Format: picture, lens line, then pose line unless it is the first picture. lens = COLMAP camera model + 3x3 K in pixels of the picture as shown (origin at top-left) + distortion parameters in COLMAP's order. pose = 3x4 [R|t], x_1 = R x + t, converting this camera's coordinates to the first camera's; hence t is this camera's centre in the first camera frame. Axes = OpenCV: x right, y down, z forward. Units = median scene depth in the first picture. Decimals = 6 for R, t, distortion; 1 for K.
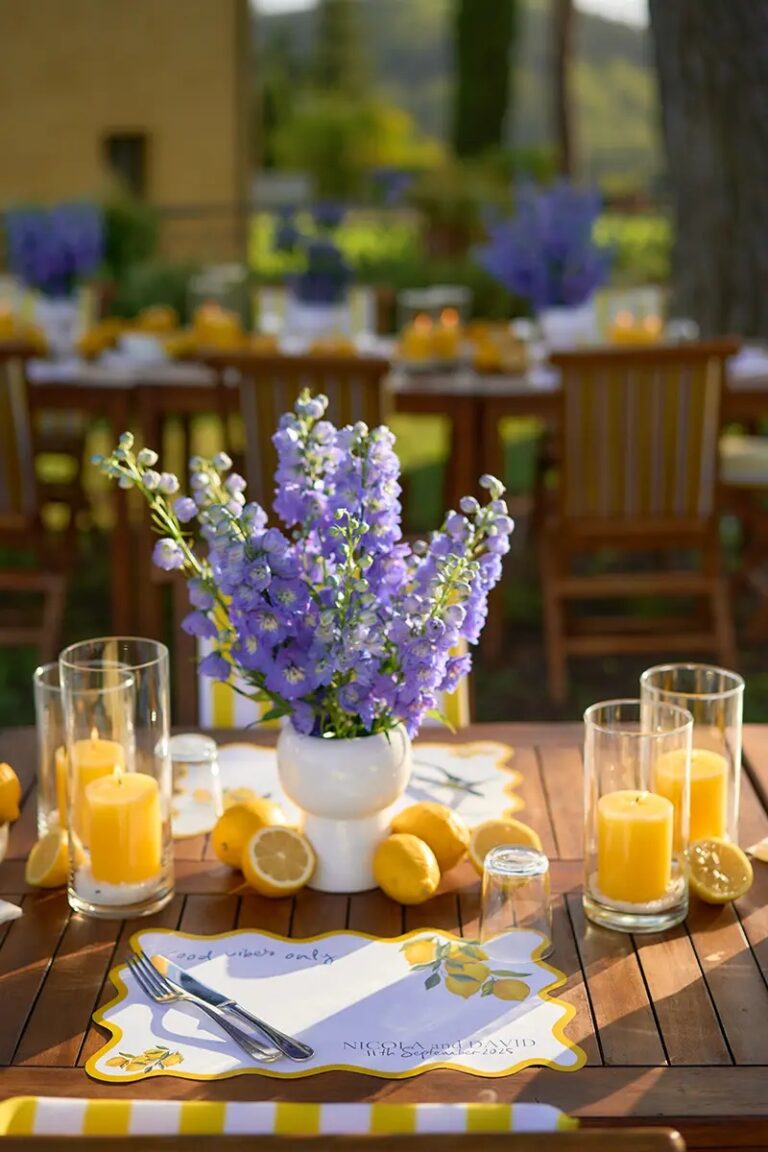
lens RADIAL K [[1804.8, 0, 384.0], [0, 1804.8, 576.0], [0, 0, 1]] dist [0.165298, -0.744905]
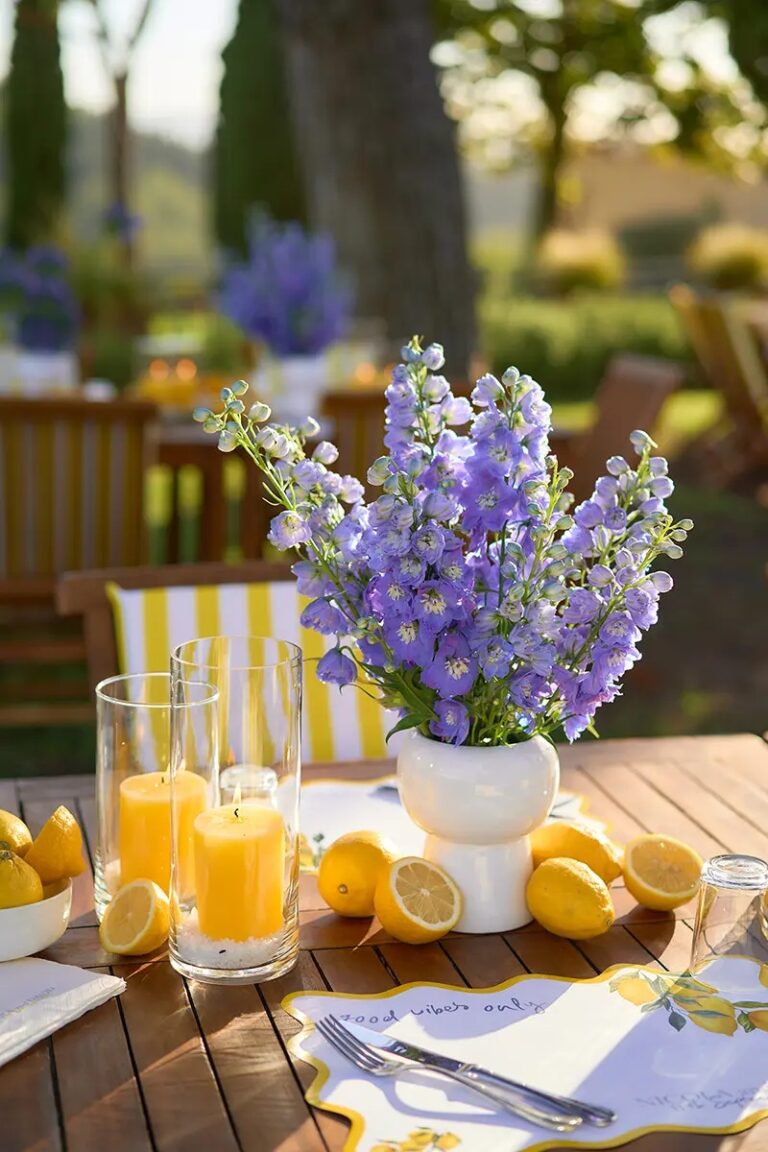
lens RADIAL K [[1804.8, 0, 384.0], [0, 1804.8, 576.0], [0, 0, 1]] dist [0.165298, -0.744905]
pose [[0.970033, -0.031278, 0.240953, -0.273703], [0.044677, 0.997732, -0.050345, 0.051861], [-0.238832, 0.059601, 0.969230, 0.197197]]
